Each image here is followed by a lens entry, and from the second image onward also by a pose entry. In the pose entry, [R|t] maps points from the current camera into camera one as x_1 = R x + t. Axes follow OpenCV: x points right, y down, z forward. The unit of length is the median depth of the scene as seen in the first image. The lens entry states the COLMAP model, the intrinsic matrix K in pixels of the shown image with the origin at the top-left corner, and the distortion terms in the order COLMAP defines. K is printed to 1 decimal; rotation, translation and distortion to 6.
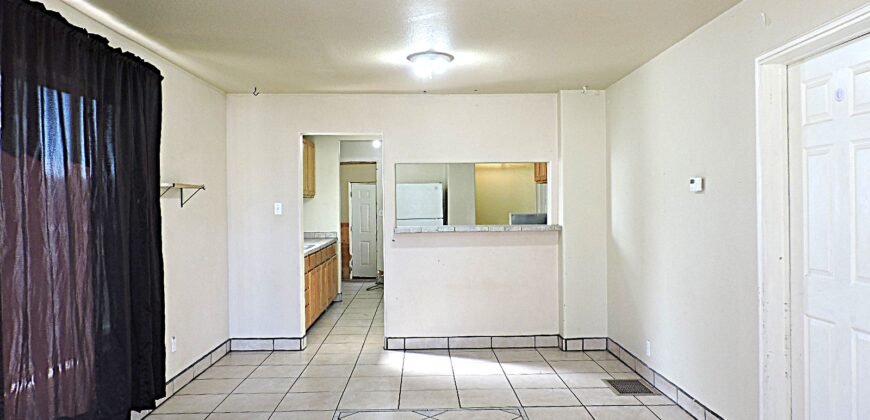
lens RADIAL K [[626.3, 0, 435.0], [0, 626.3, 210.0], [0, 0, 1]] dist [-0.015233, 0.001143]
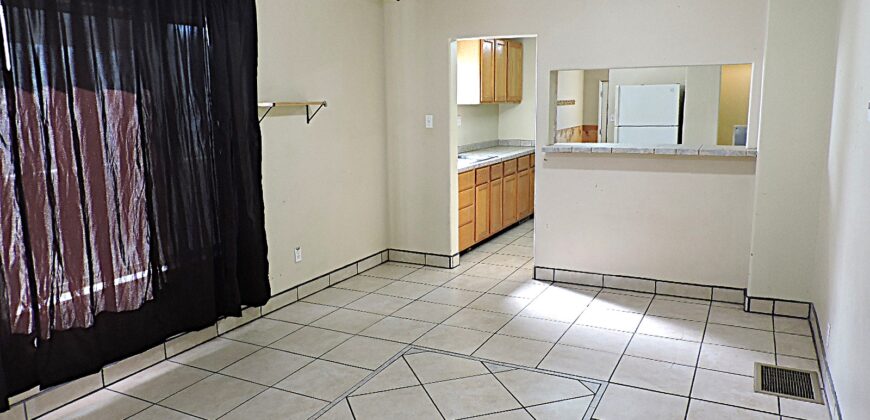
lens RADIAL K [[626.3, 0, 435.0], [0, 626.3, 210.0], [0, 0, 1]] dist [-0.015233, 0.001143]
pose [[0.879739, 0.080667, -0.468563, 0.215672], [0.000269, 0.985418, 0.170153, -0.031463], [0.475456, -0.149816, 0.866889, 0.155867]]
